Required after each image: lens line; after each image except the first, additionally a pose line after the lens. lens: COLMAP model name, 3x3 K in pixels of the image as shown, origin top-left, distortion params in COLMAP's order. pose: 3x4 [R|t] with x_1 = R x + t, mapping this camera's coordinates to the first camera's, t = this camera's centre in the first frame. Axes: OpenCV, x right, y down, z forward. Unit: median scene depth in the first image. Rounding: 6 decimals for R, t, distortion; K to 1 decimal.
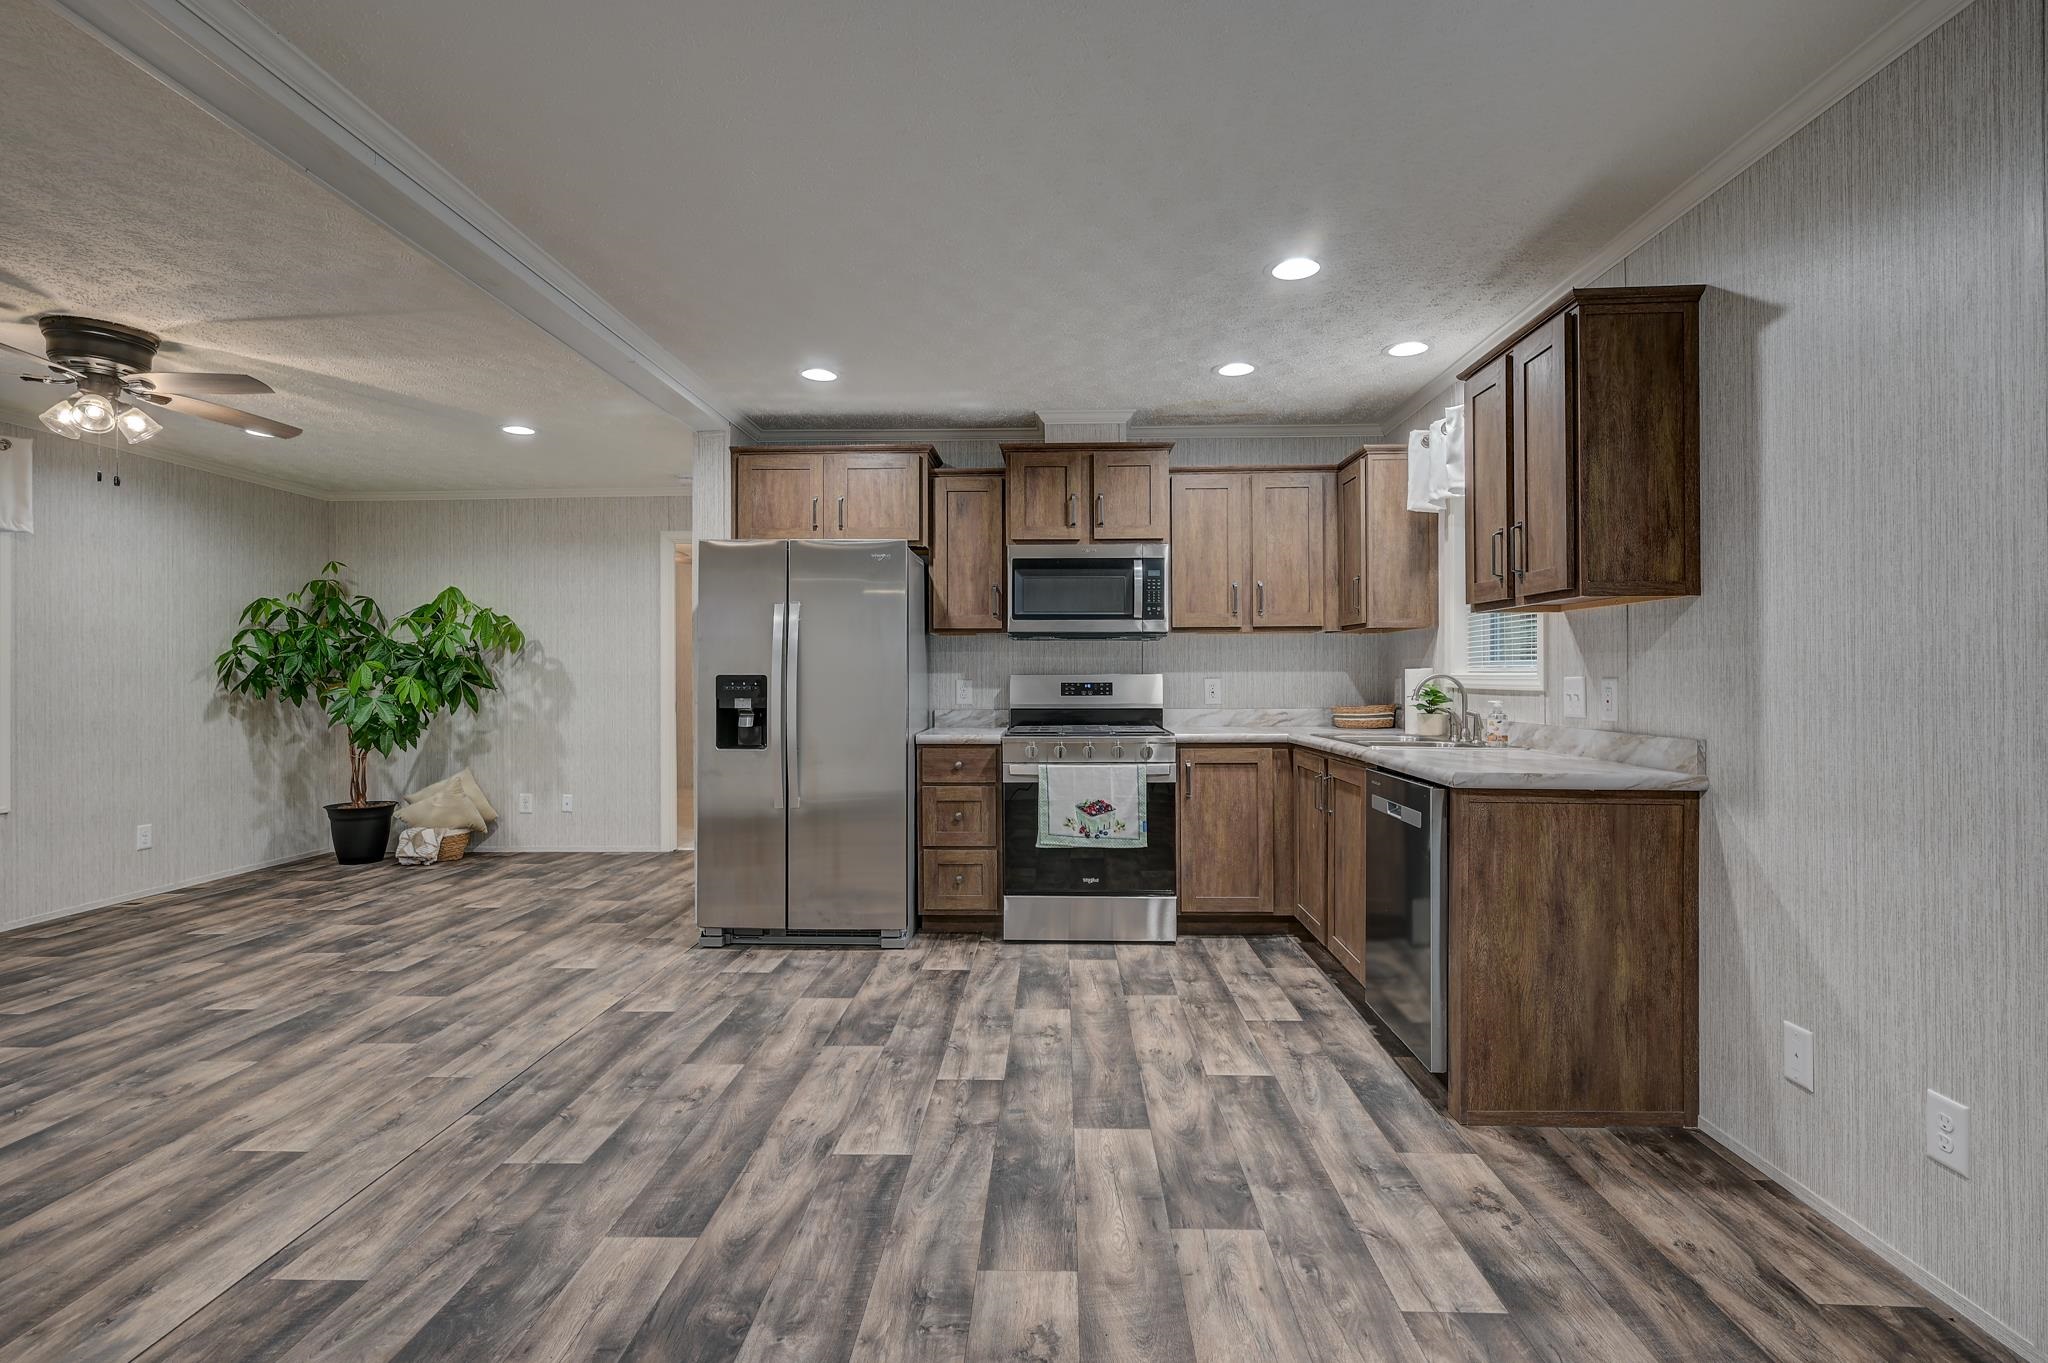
lens RADIAL K [[979.1, 0, 1021.1], [0, 979.1, 665.8], [0, 0, 1]] dist [-0.000001, 0.001937]
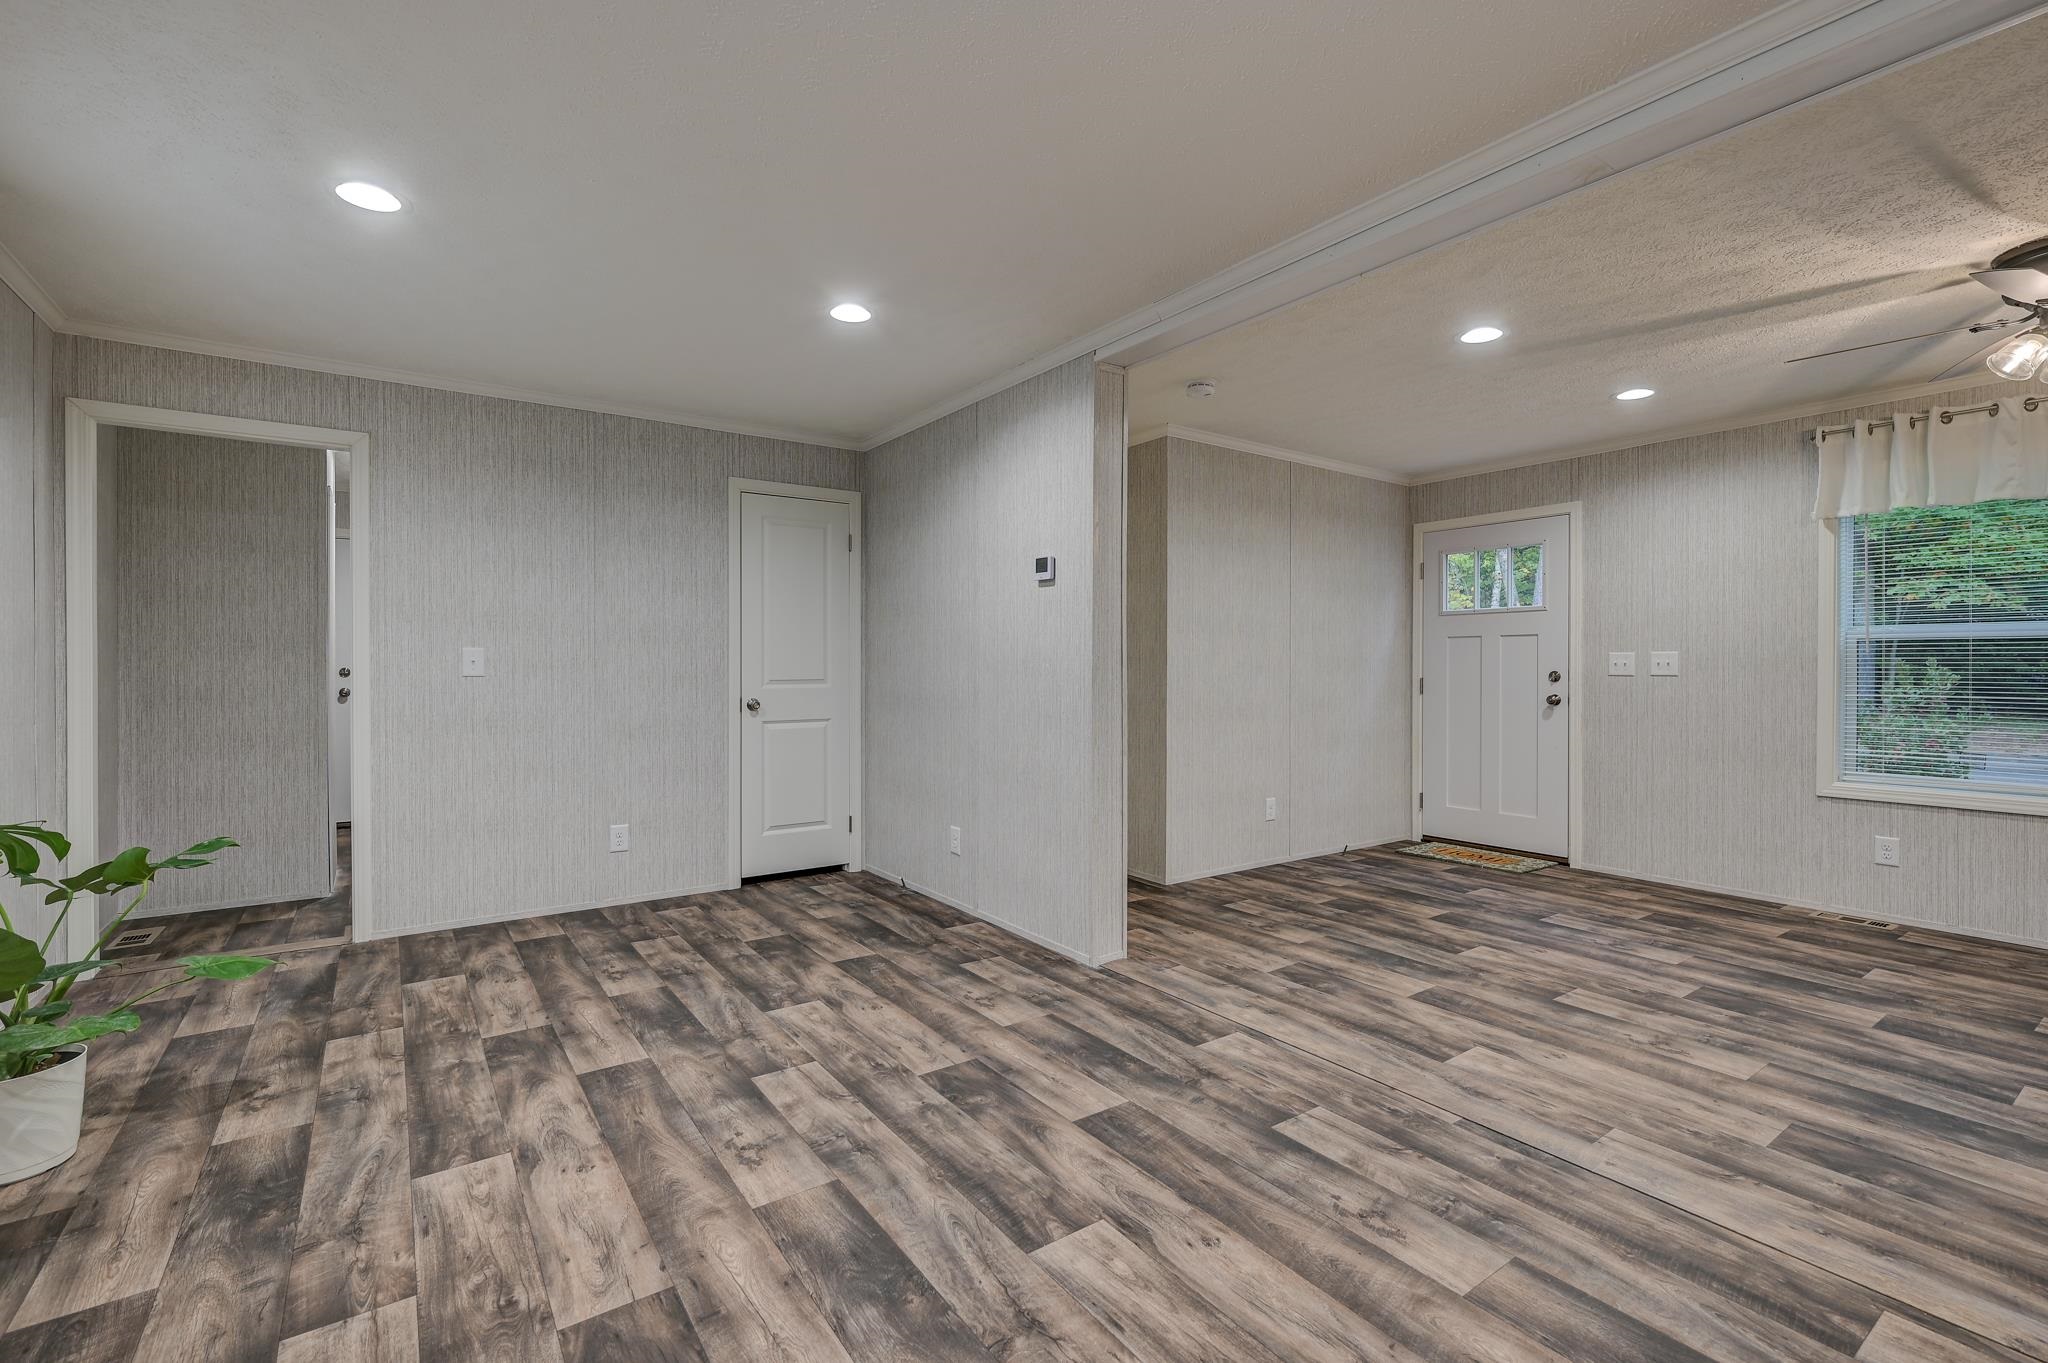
lens RADIAL K [[912.8, 0, 1032.3], [0, 912.8, 660.2], [0, 0, 1]] dist [0.001549, 0.000079]
pose [[-0.791099, -0.000223, -0.611688, 0.257562], [0.008605, 0.999897, -0.011493, 0.013415], [0.611627, -0.014356, -0.791016, 1.192373]]
